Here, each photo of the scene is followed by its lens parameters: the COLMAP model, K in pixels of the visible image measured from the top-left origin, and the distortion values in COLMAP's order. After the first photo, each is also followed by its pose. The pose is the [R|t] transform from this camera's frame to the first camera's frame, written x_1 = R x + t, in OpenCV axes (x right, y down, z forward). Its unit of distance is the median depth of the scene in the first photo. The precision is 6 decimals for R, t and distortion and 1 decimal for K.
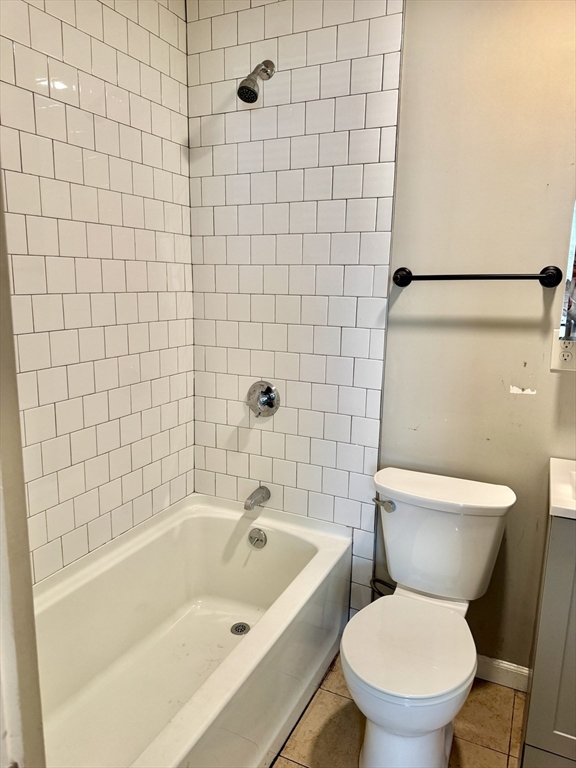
lens RADIAL K [[539.7, 0, 288.9], [0, 539.7, 373.6], [0, 0, 1]] dist [0.034193, -0.066593]
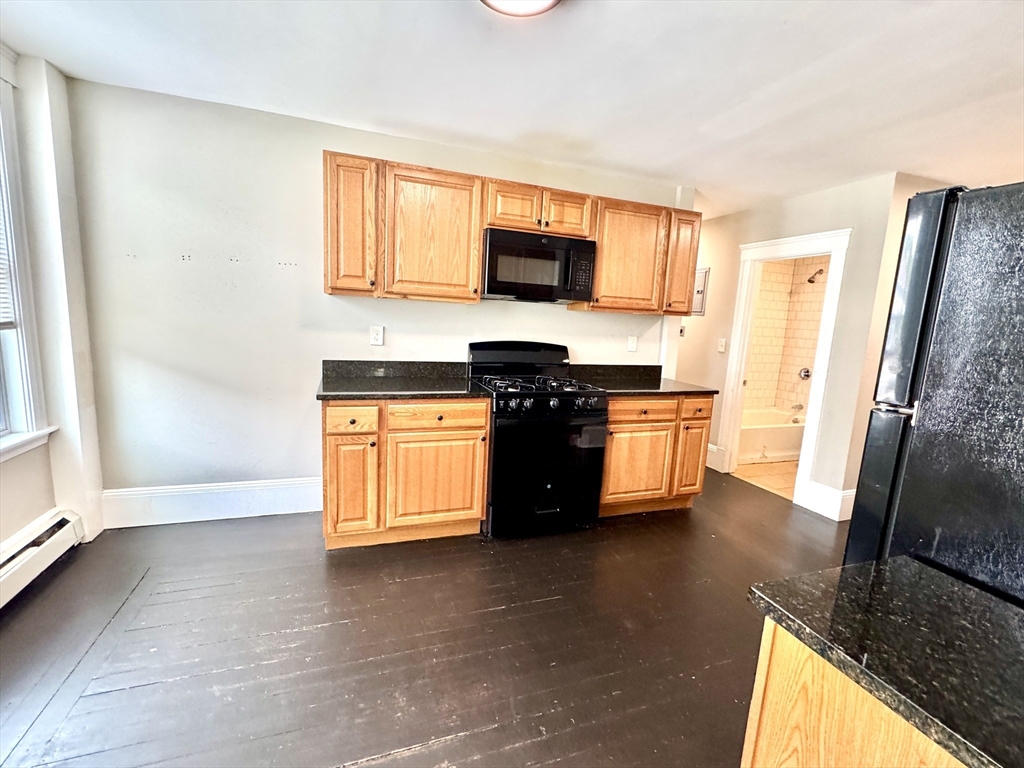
lens RADIAL K [[442.0, 0, 508.7], [0, 442.0, 392.9], [0, 0, 1]] dist [0.000625, -0.000265]
pose [[0.716852, 0.126629, -0.685630, 0.542816], [-0.160097, 0.986989, 0.014899, 0.436420], [0.678596, 0.099087, 0.727798, -2.202245]]
